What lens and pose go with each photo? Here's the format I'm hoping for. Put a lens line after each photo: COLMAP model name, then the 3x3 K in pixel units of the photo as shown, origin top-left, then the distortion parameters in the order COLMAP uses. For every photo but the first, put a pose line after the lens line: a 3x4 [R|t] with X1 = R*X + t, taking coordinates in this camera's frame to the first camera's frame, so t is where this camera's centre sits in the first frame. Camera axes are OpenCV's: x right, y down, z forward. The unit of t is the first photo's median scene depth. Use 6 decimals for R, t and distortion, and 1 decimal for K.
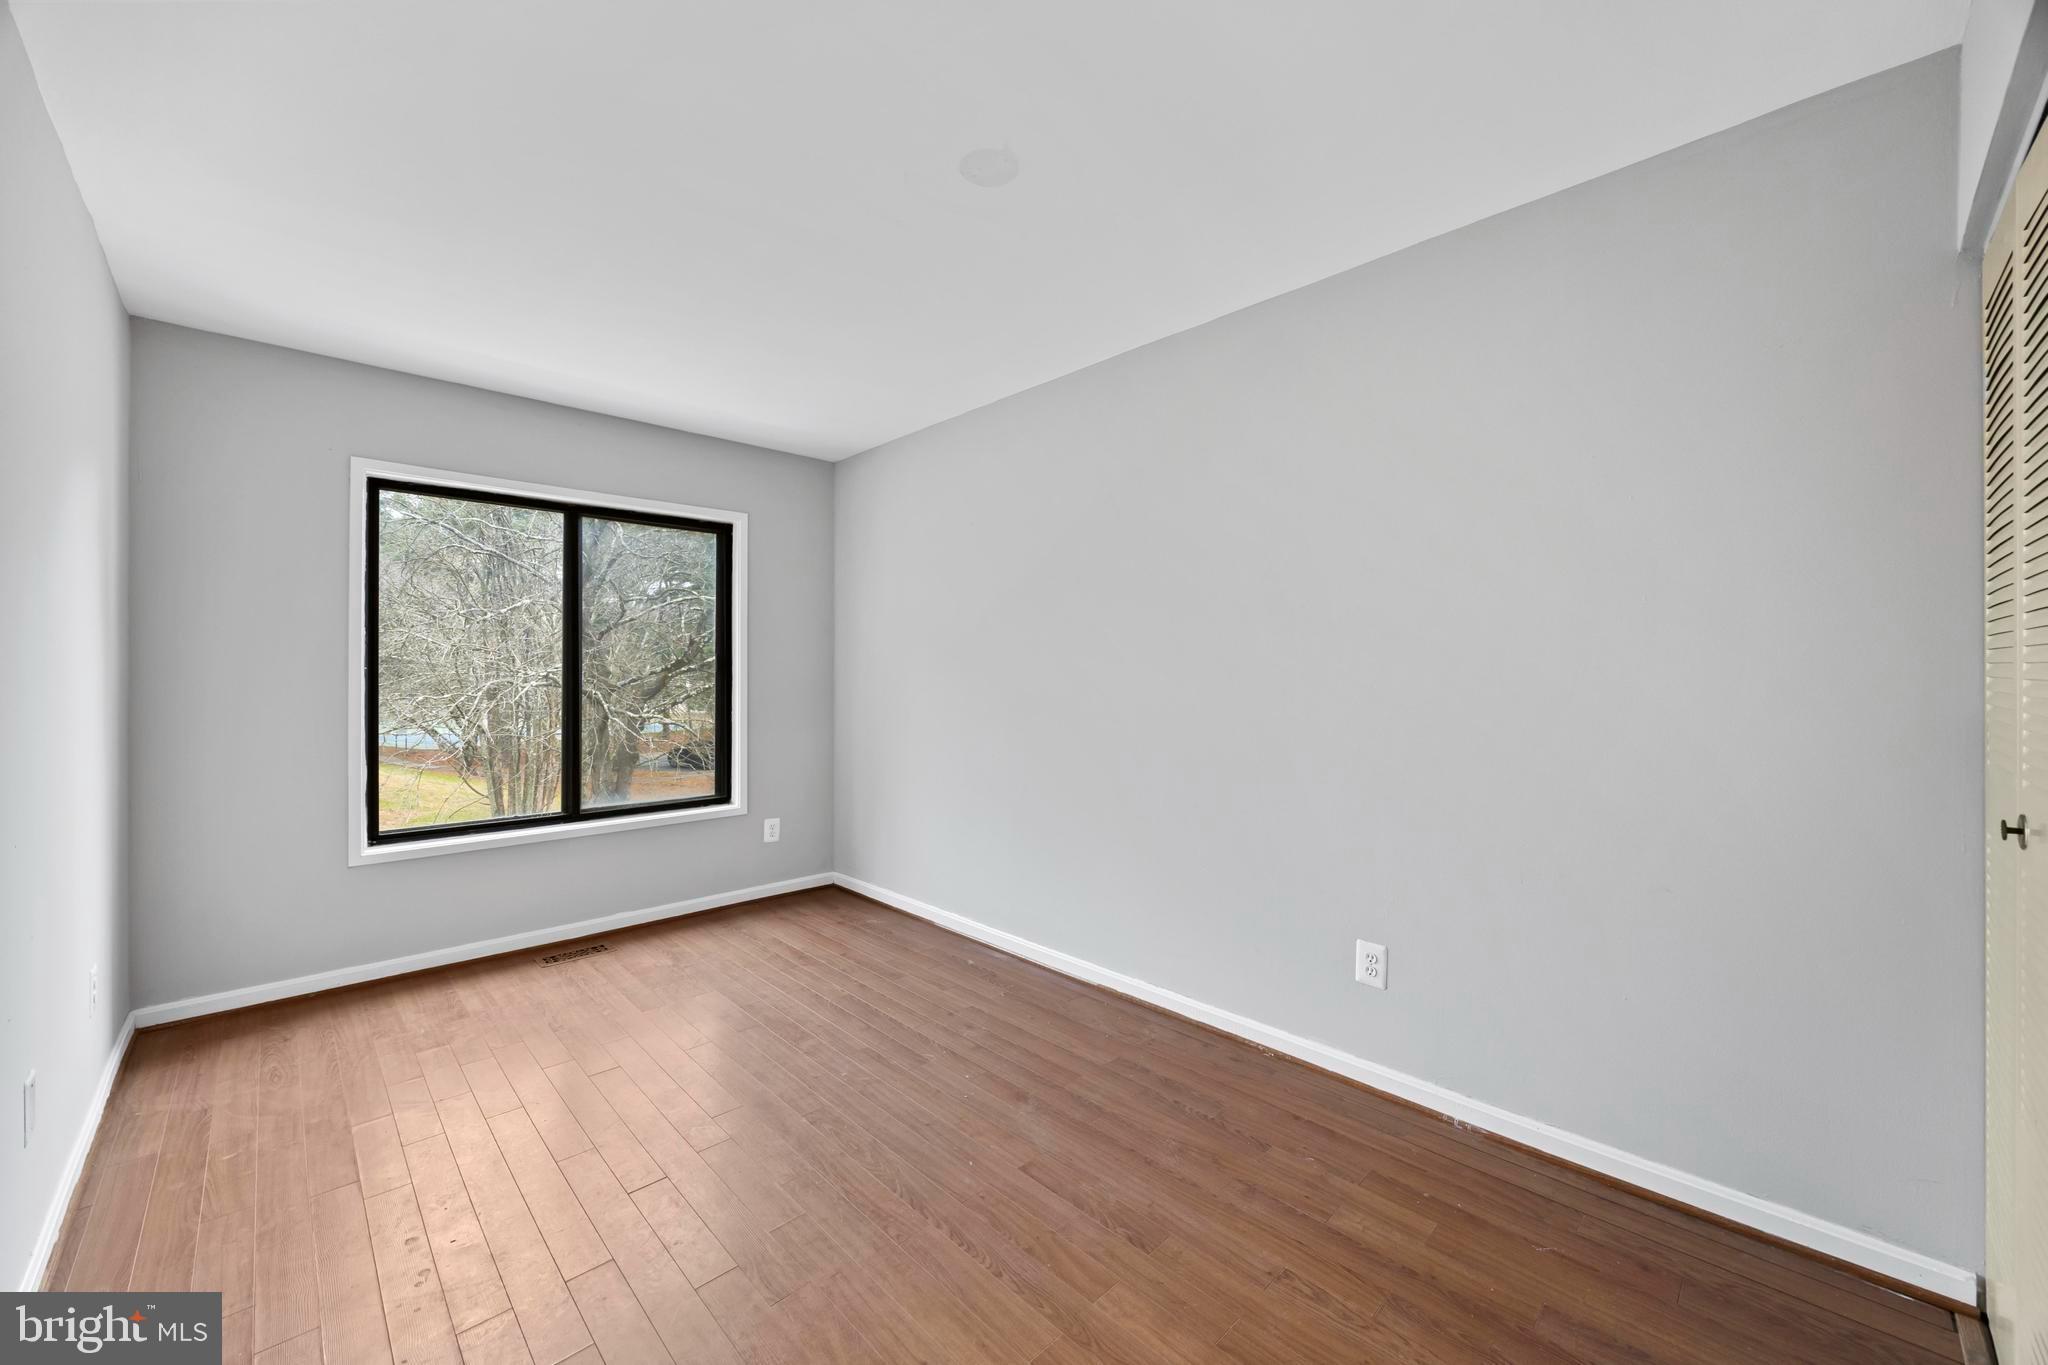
lens RADIAL K [[784.2, 0, 1029.0], [0, 784.2, 668.6], [0, 0, 1]] dist [-0.009912, 0.000033]
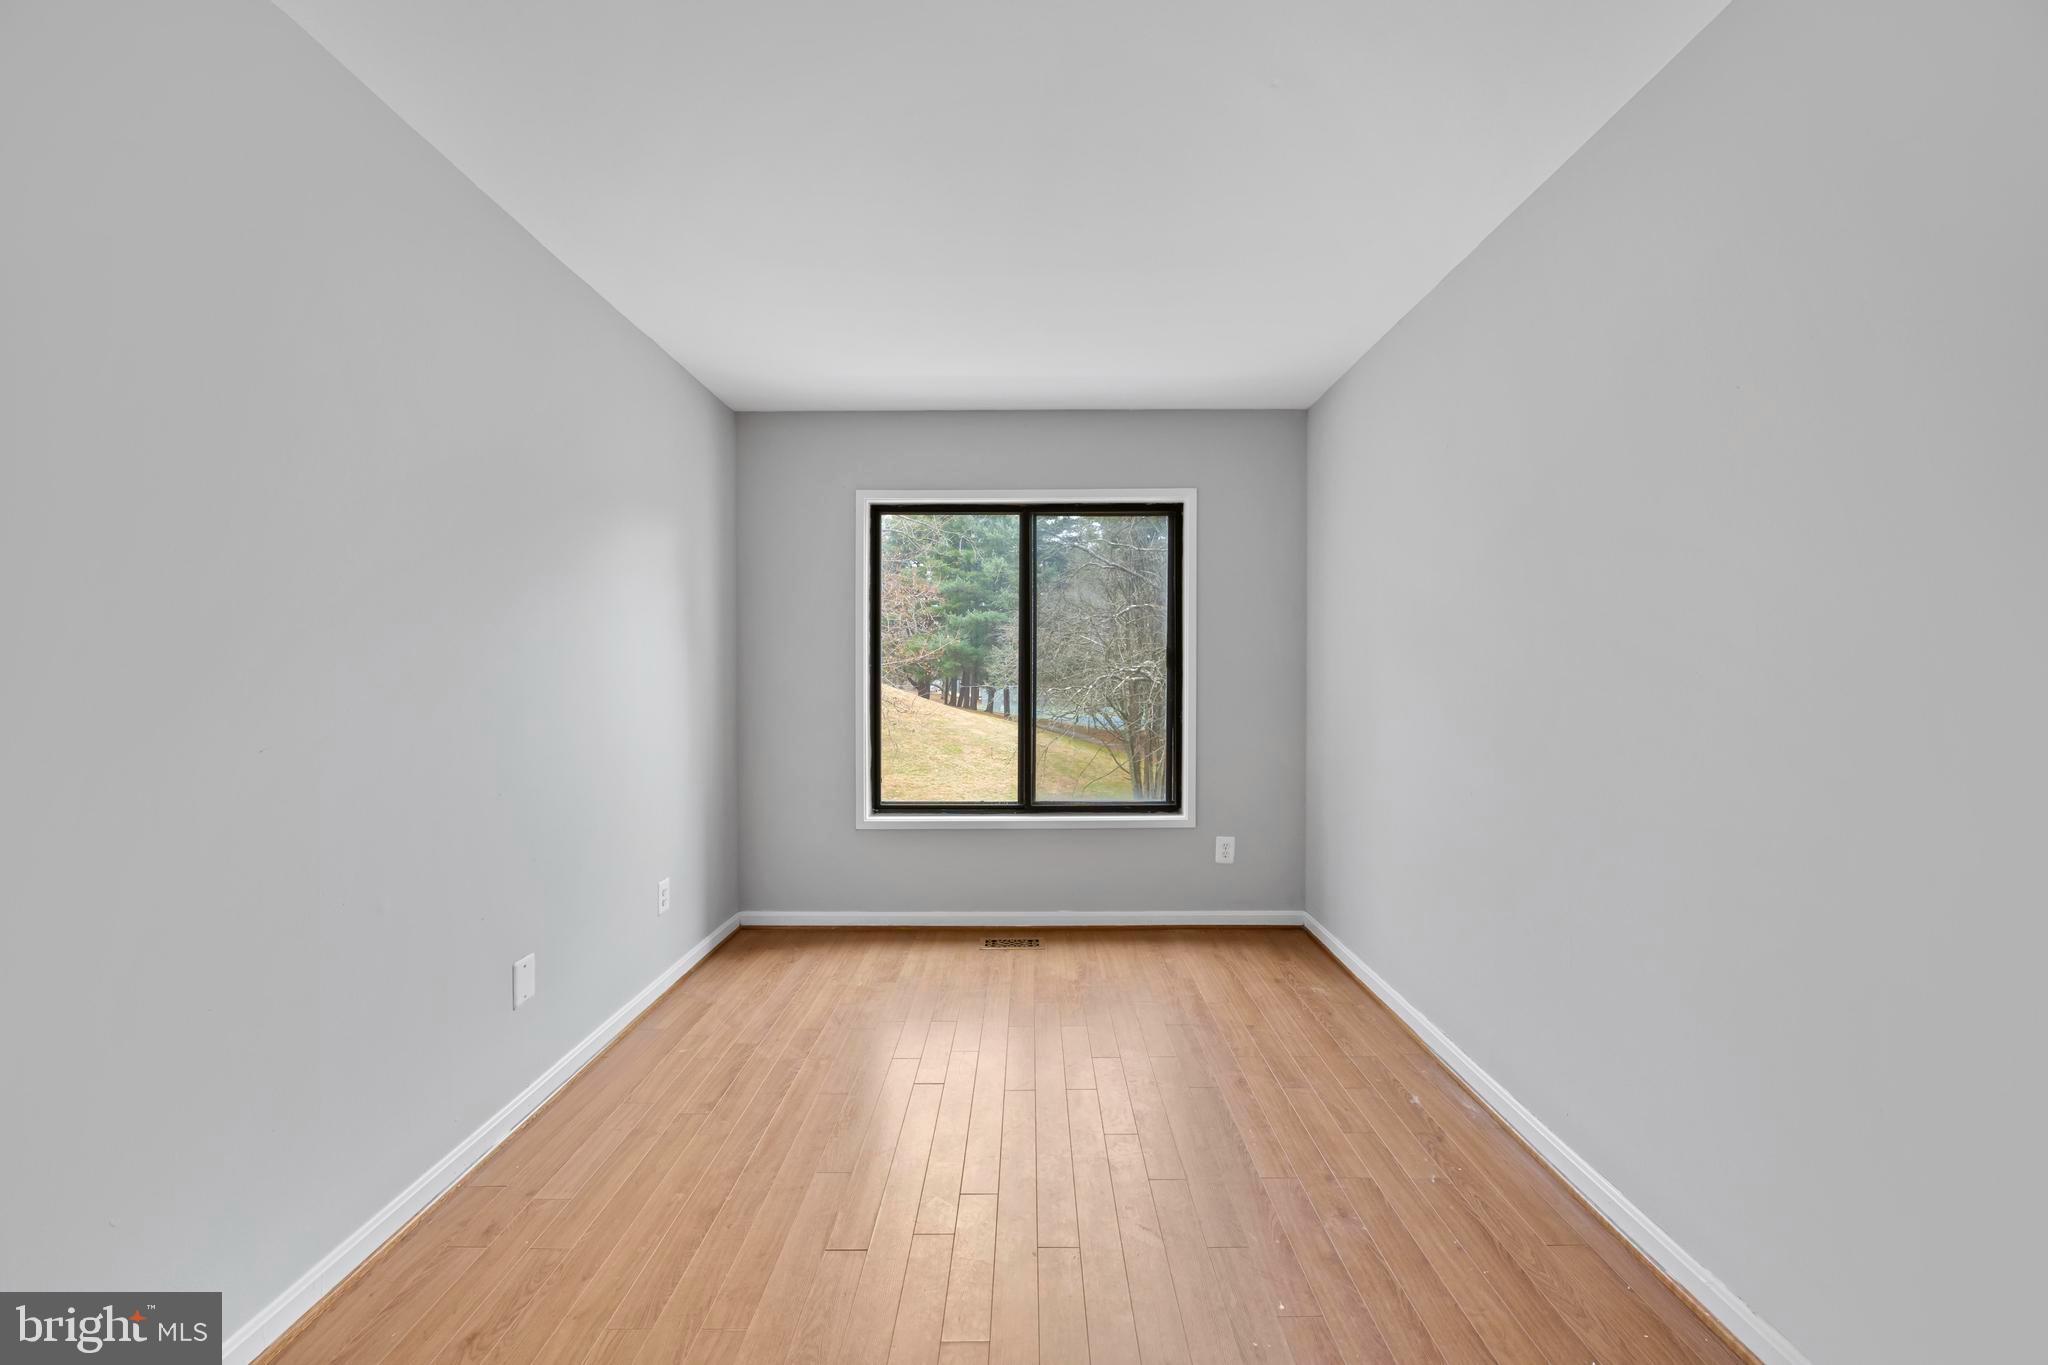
lens RADIAL K [[776.3, 0, 1024.0], [0, 776.3, 682.5], [0, 0, 1]] dist [-0.004836, 0.000259]
pose [[0.712395, 0.011342, -0.701687, 0.140821], [0.004195, 0.999783, 0.020420, 0.002643], [0.701766, -0.017491, 0.712192, 0.286015]]
